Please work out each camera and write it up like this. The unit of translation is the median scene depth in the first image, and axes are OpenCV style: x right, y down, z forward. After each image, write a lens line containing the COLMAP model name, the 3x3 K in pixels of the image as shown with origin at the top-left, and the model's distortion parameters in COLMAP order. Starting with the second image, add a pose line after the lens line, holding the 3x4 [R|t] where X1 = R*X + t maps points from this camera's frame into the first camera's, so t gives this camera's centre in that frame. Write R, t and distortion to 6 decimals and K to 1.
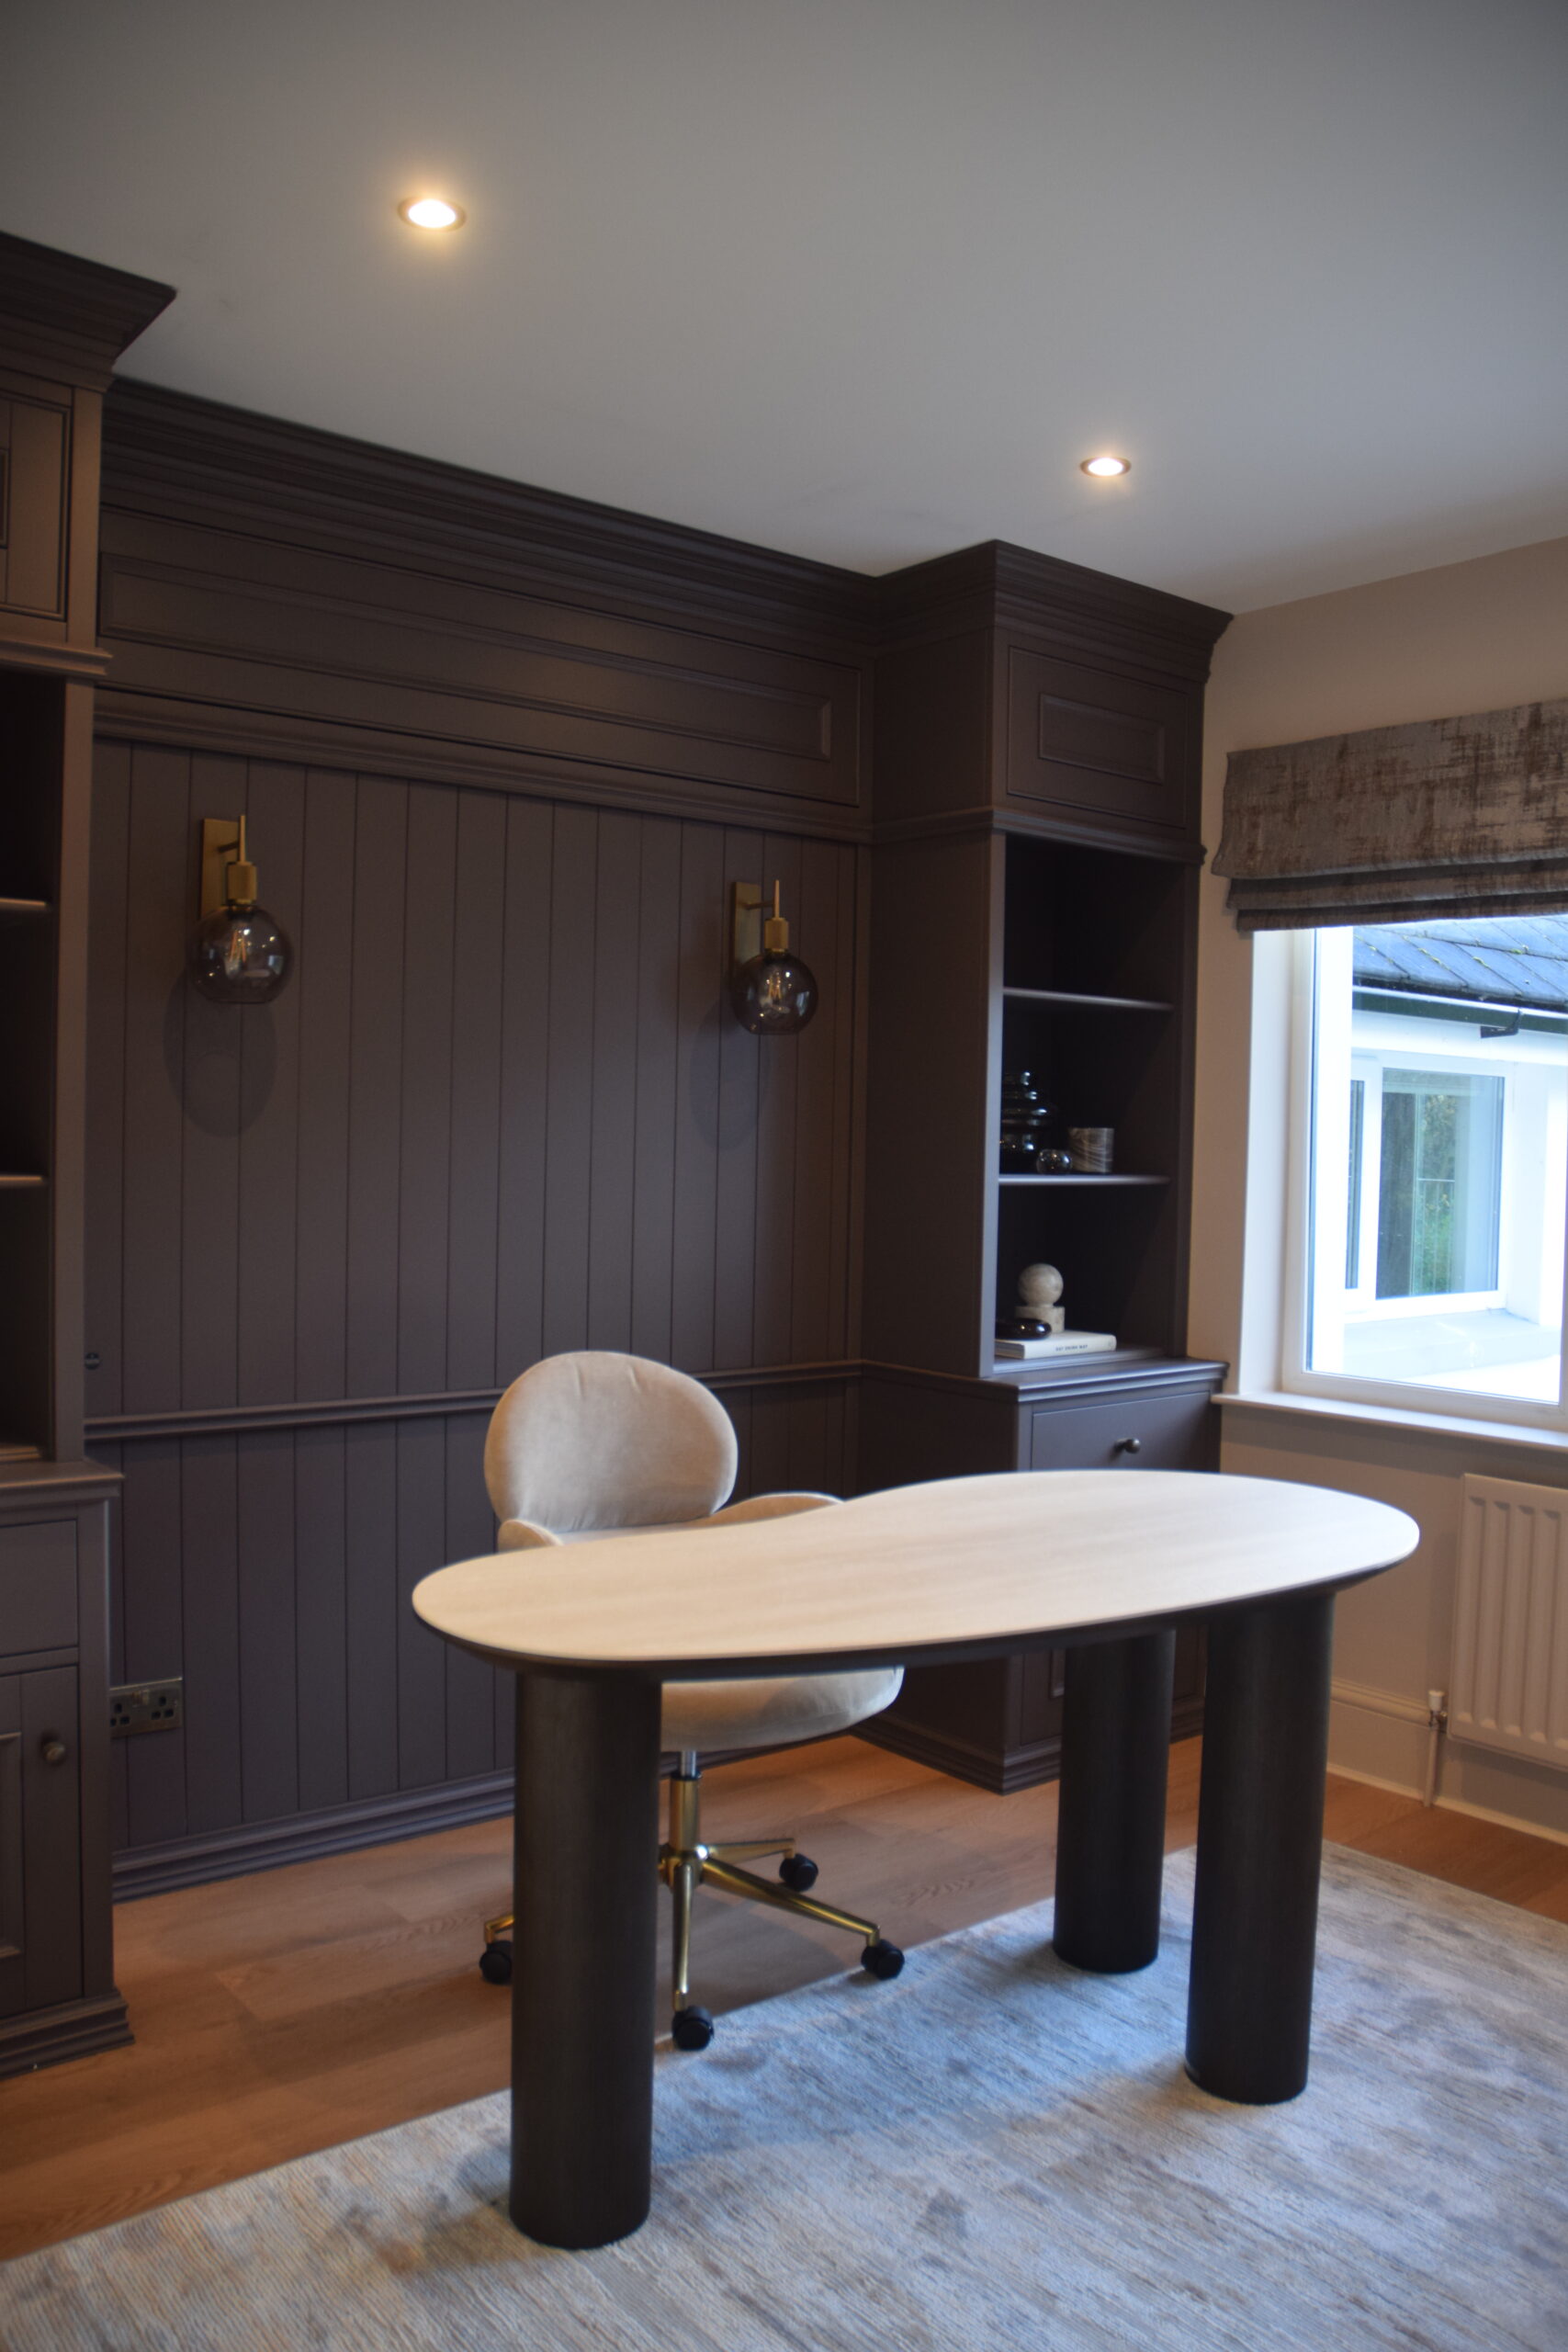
lens RADIAL K [[1808.4, 0, 778.1], [0, 1808.4, 1245.0], [0, 0, 1]] dist [-0.180002, 0.169445]
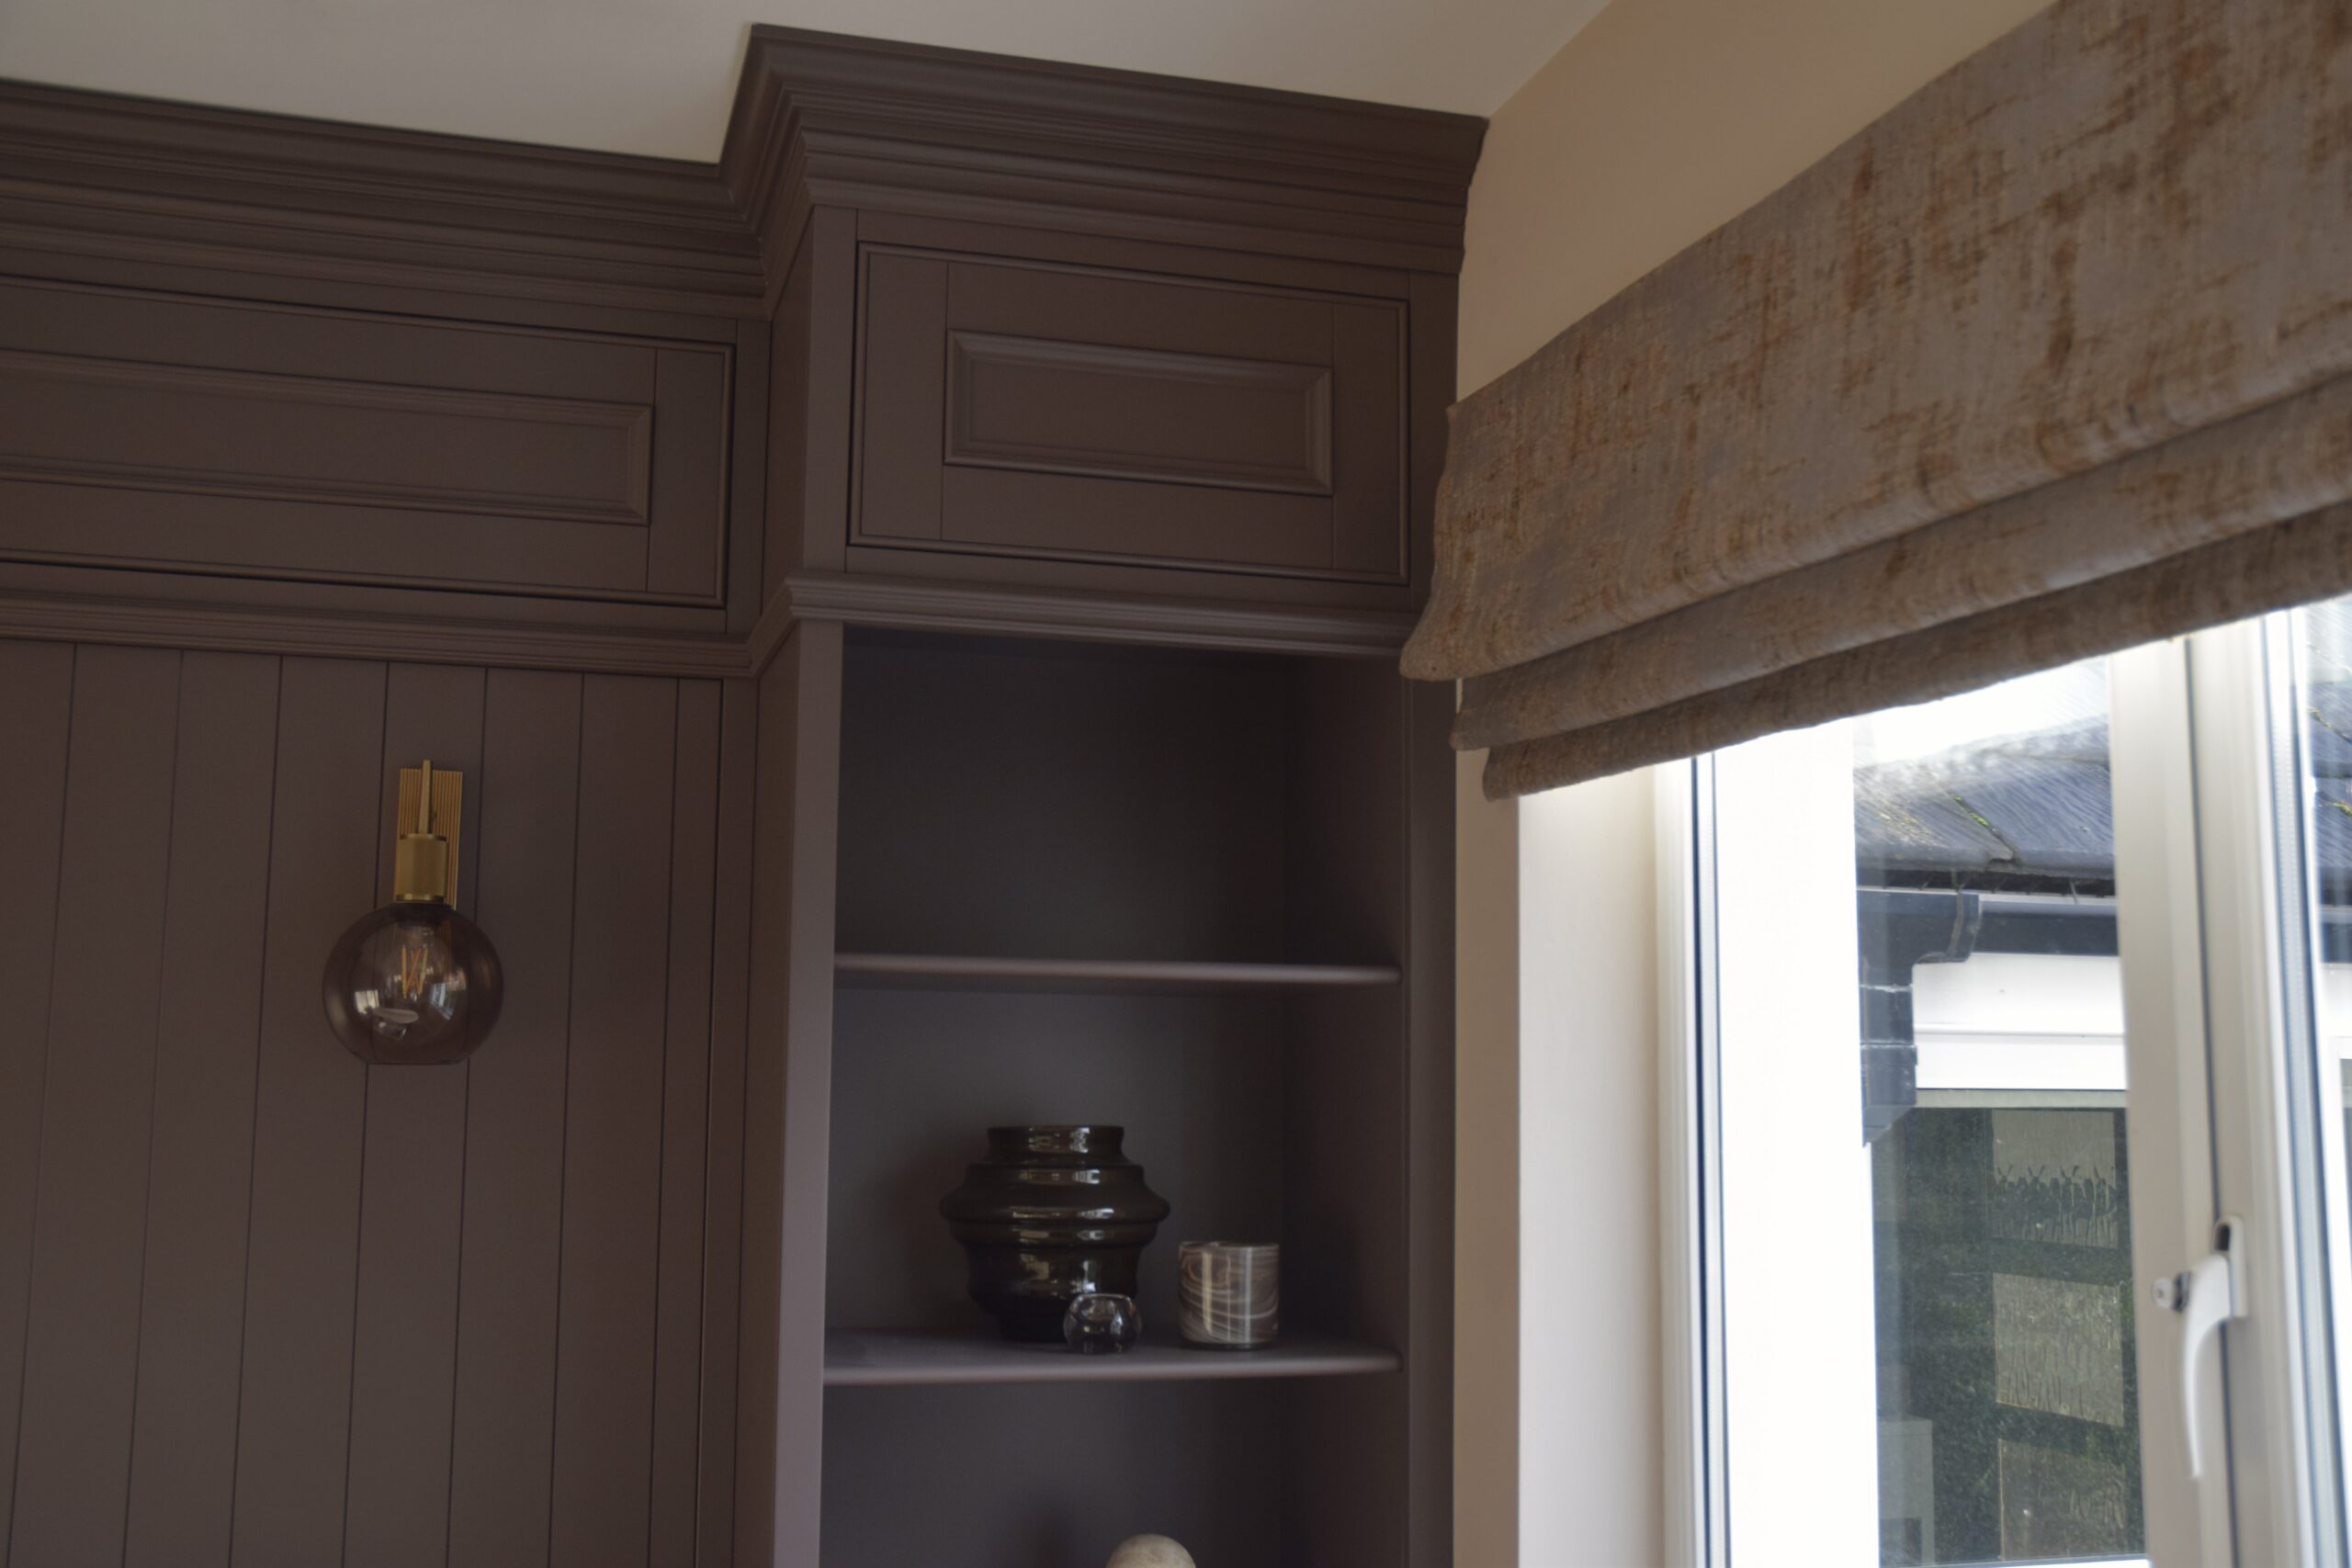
lens RADIAL K [[2346.3, 0, 1176.0], [0, 2346.3, 784.0], [0, 0, 1]] dist [-0.005681, 0.008229]
pose [[0.923615, -0.059867, -0.378618, 0.449847], [-0.017054, 0.980333, -0.196613, -0.071277], [0.382942, 0.188052, 0.904429, 0.492117]]
